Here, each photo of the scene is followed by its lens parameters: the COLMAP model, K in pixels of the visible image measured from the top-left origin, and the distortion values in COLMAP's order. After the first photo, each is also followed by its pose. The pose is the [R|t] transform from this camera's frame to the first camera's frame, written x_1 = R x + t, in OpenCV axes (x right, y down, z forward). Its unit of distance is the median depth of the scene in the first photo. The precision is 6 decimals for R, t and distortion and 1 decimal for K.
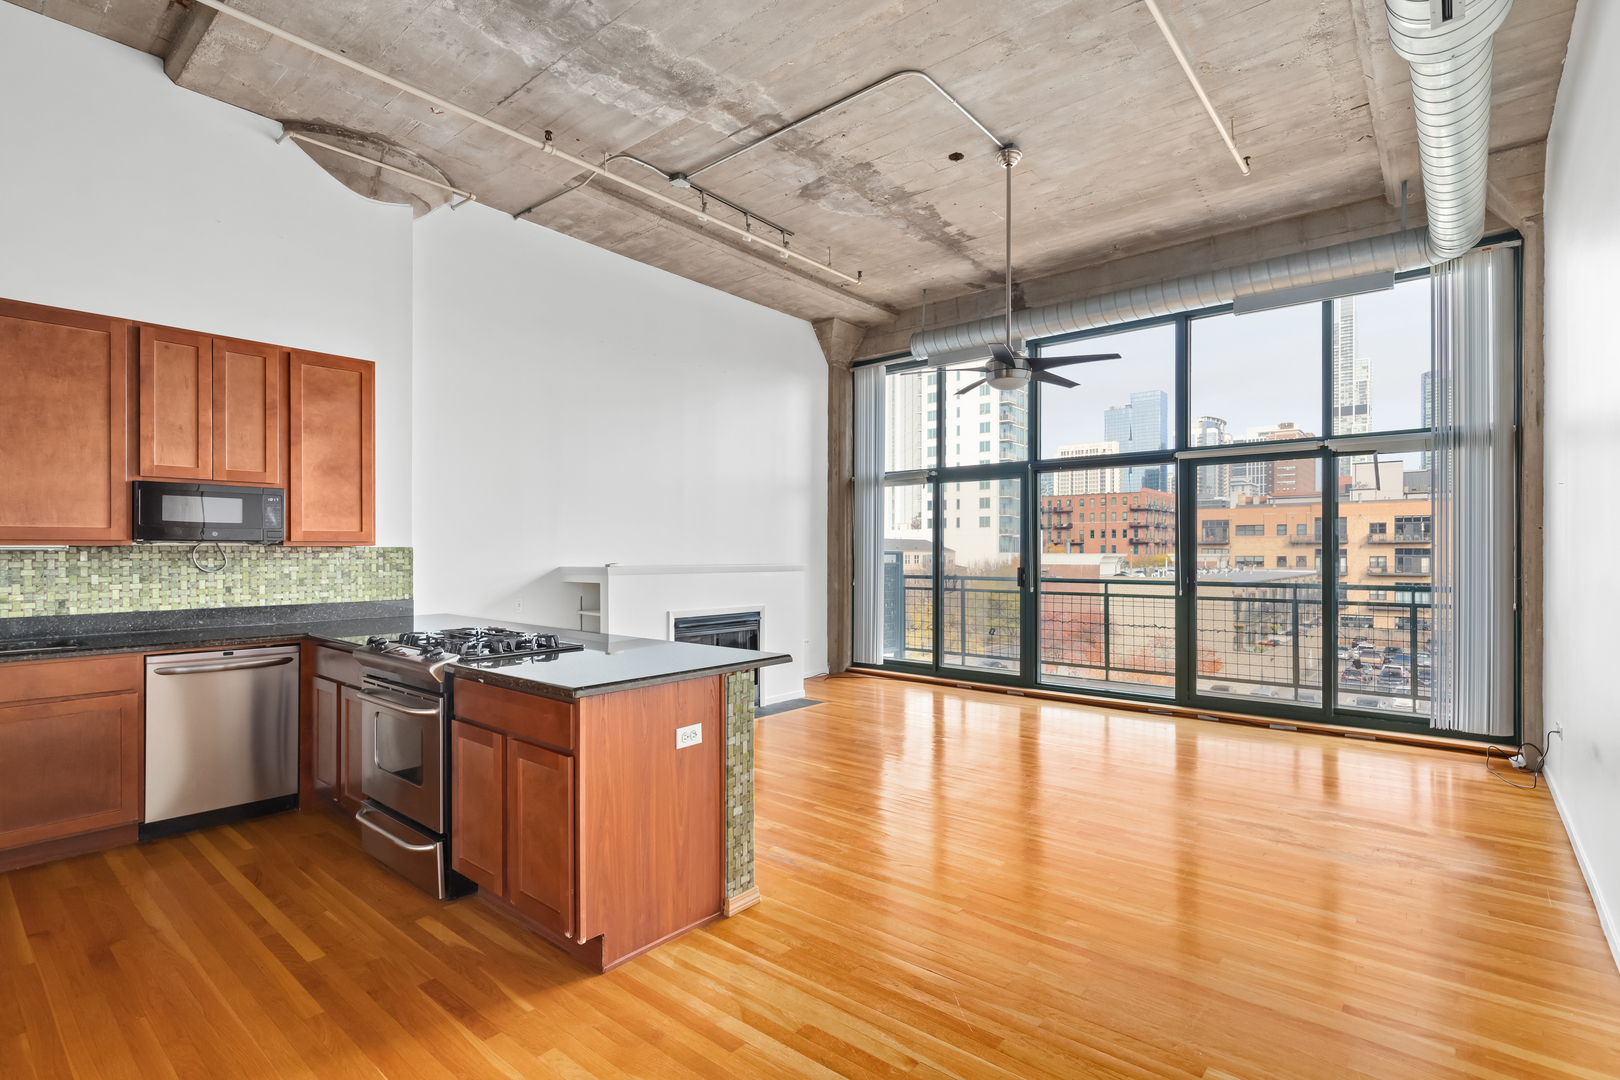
lens RADIAL K [[775.4, 0, 812.1], [0, 775.4, 549.8], [0, 0, 1]] dist [-0.000861, 0.000598]
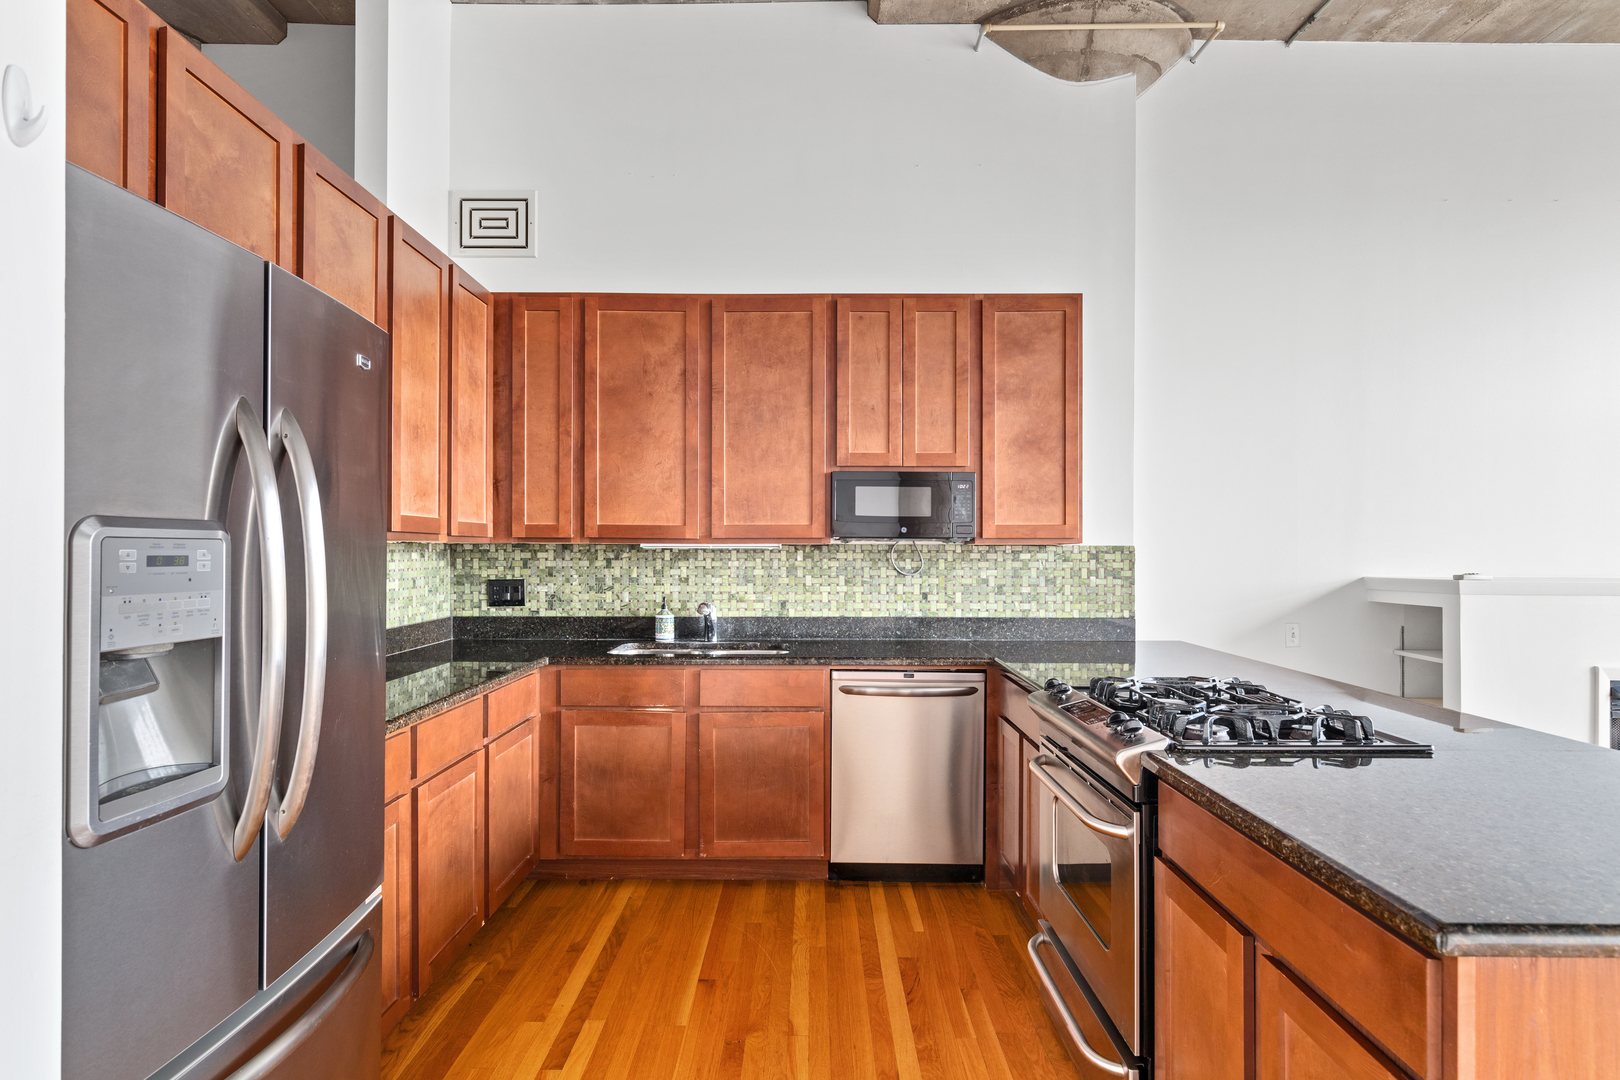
lens RADIAL K [[869.3, 0, 808.0], [0, 869.3, 552.6], [0, 0, 1]] dist [0.002267, -0.000372]
pose [[0.641736, 0.001523, -0.766925, -0.091804], [-0.001594, 0.999999, 0.000651, 0.002894], [0.766924, 0.000805, 0.641737, 0.254305]]
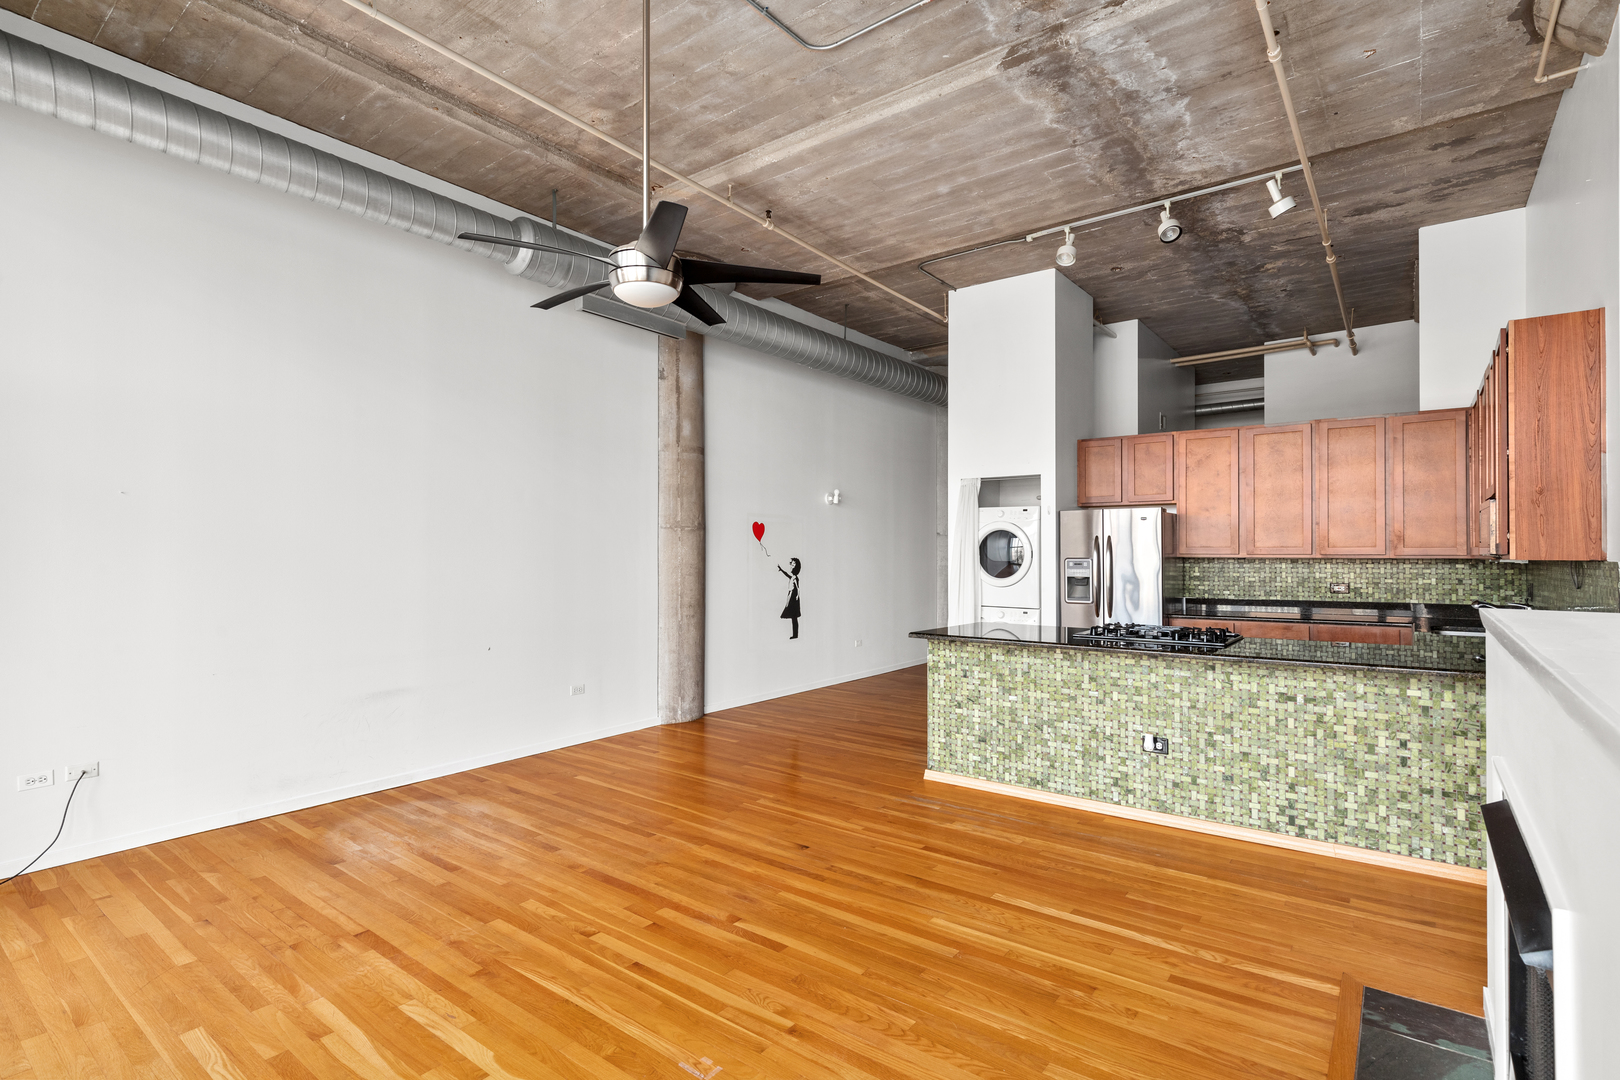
lens RADIAL K [[775.4, 0, 810.1], [0, 775.4, 547.5], [0, 0, 1]] dist [-0.000861, 0.000598]
pose [[-0.998891, -0.000978, -0.047062, 0.153766], [-0.000430, 0.999932, -0.011644, -0.007571], [0.047071, -0.011611, -0.998824, 1.621683]]
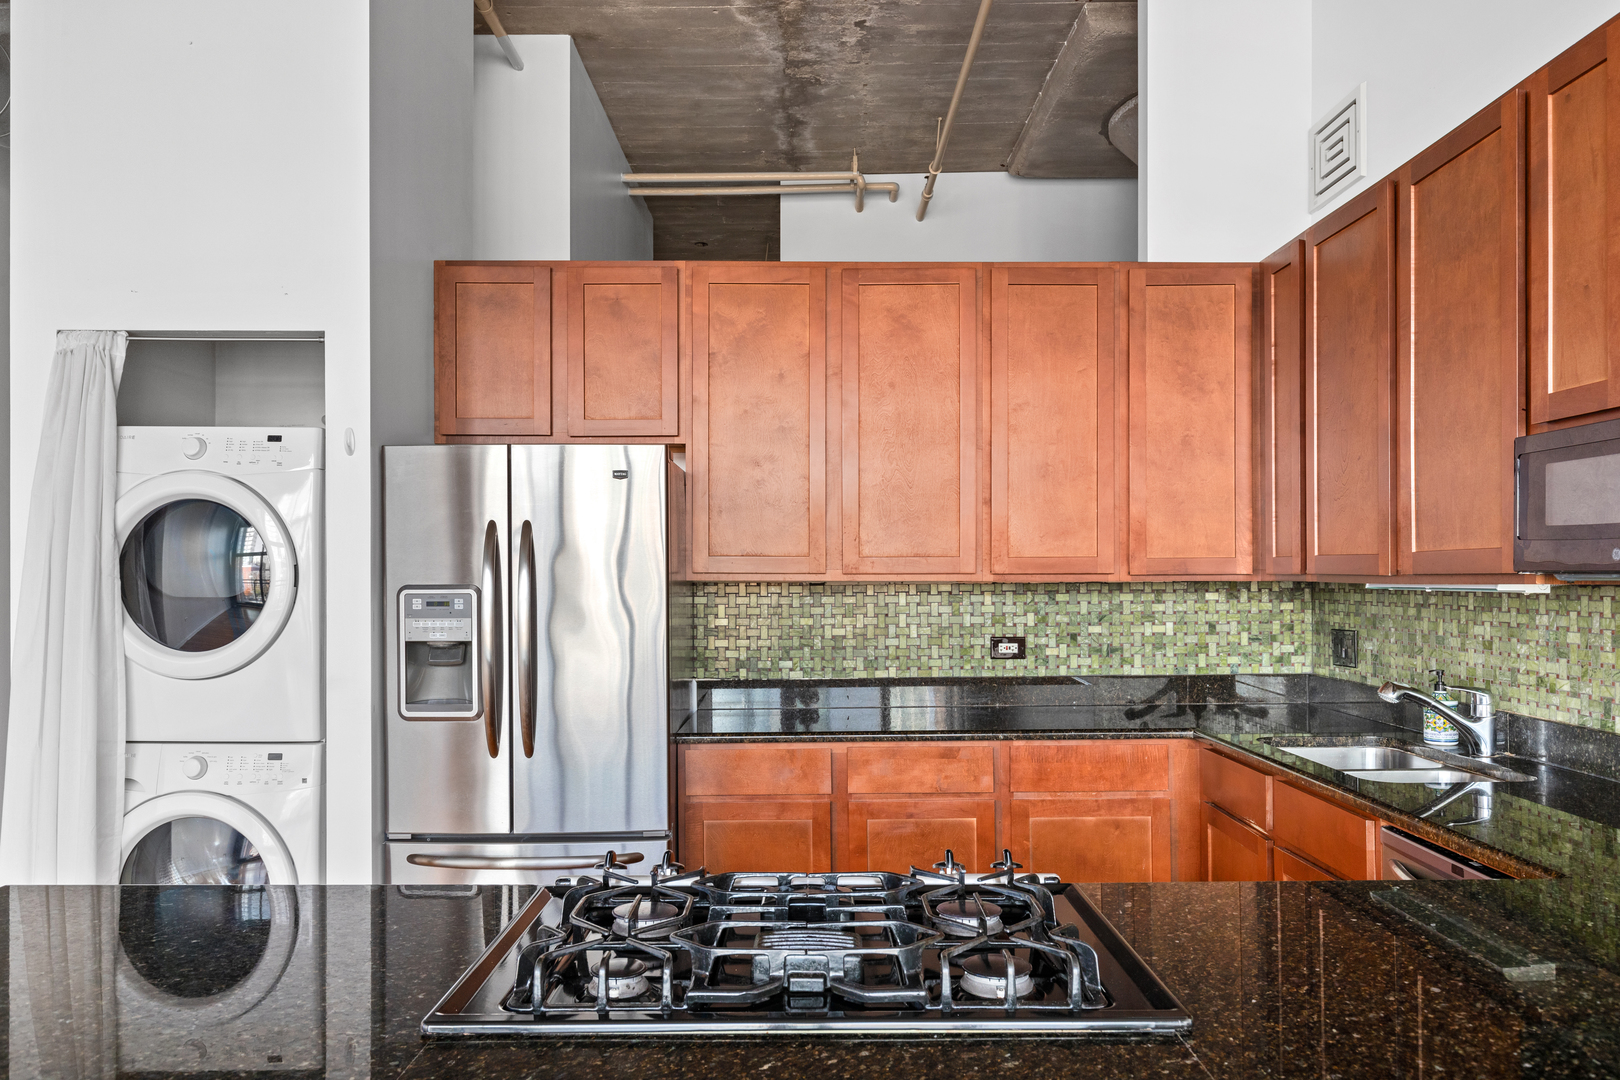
lens RADIAL K [[1099.3, 0, 818.2], [0, 1099.3, 580.0], [0, 0, 1]] dist [-0.002098, -0.010280]
pose [[-0.765471, 0.004997, -0.643451, -0.136343], [0.005109, 0.999986, 0.001688, -0.008664], [0.643450, -0.001995, -0.765485, 0.925630]]
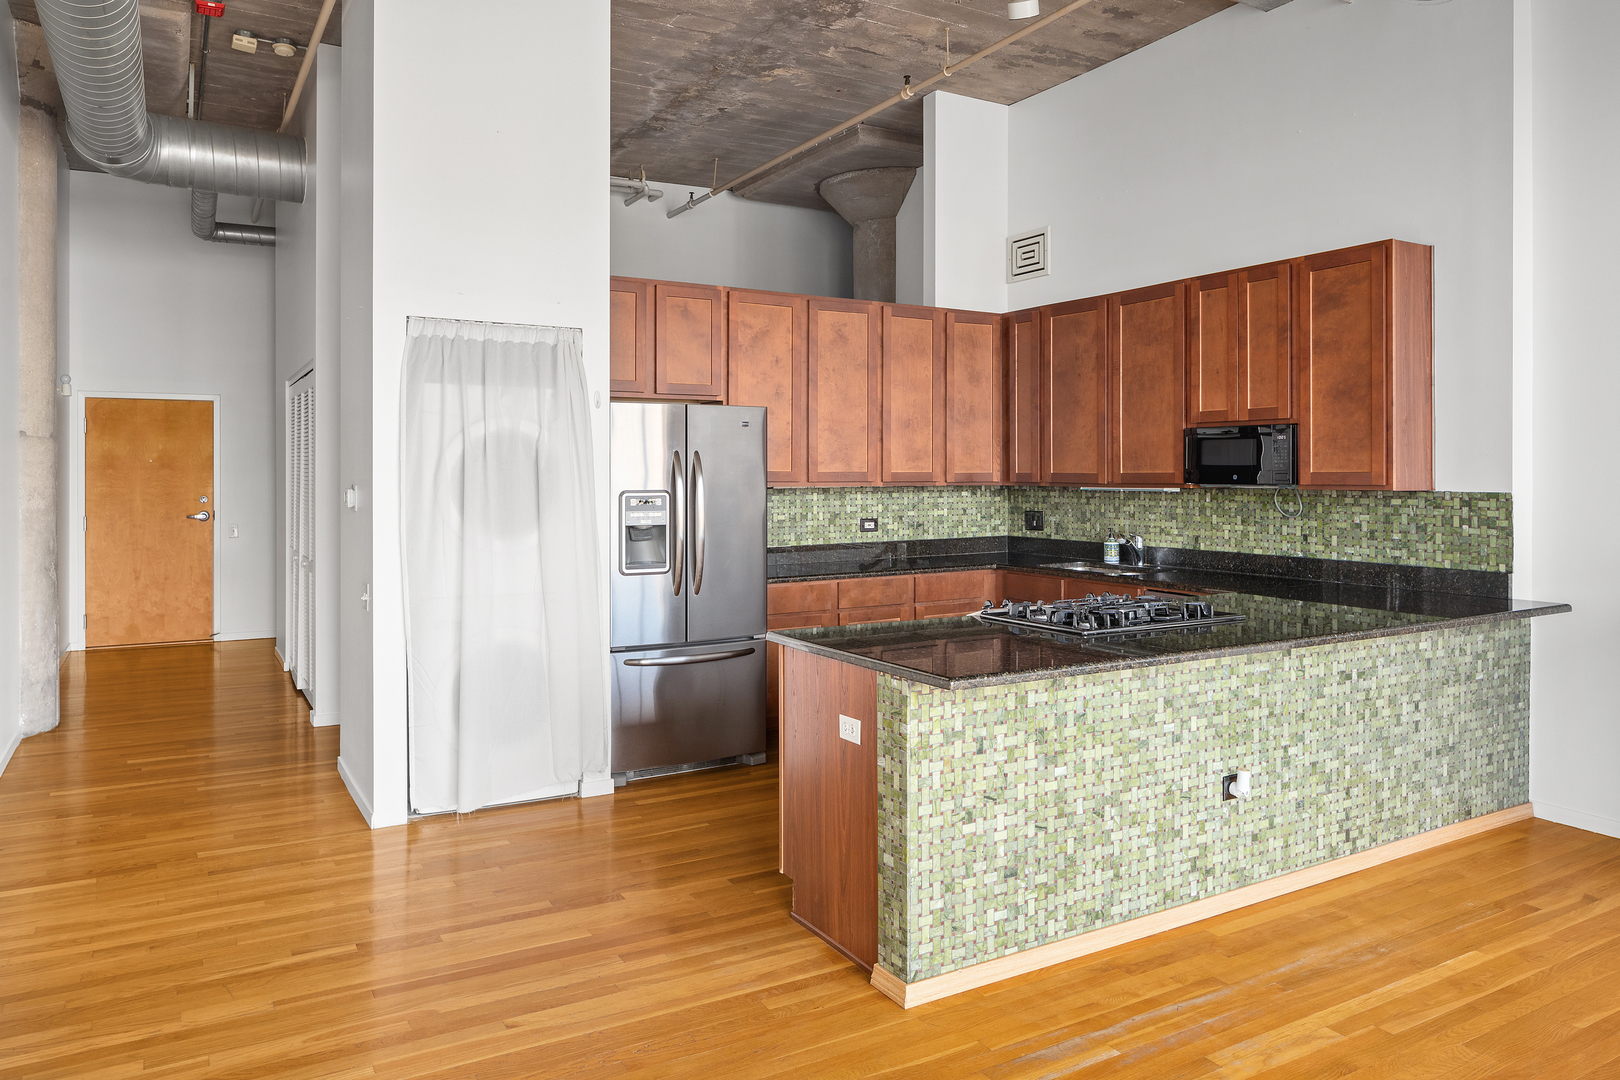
lens RADIAL K [[1099.3, 0, 794.3], [0, 1099.3, 474.6], [0, 0, 1]] dist [-0.002098, -0.010280]
pose [[-0.347070, 0.002825, -0.937835, 0.561999], [0.002849, 0.999994, 0.001958, -0.022565], [0.937835, -0.001993, -0.347076, 0.776971]]
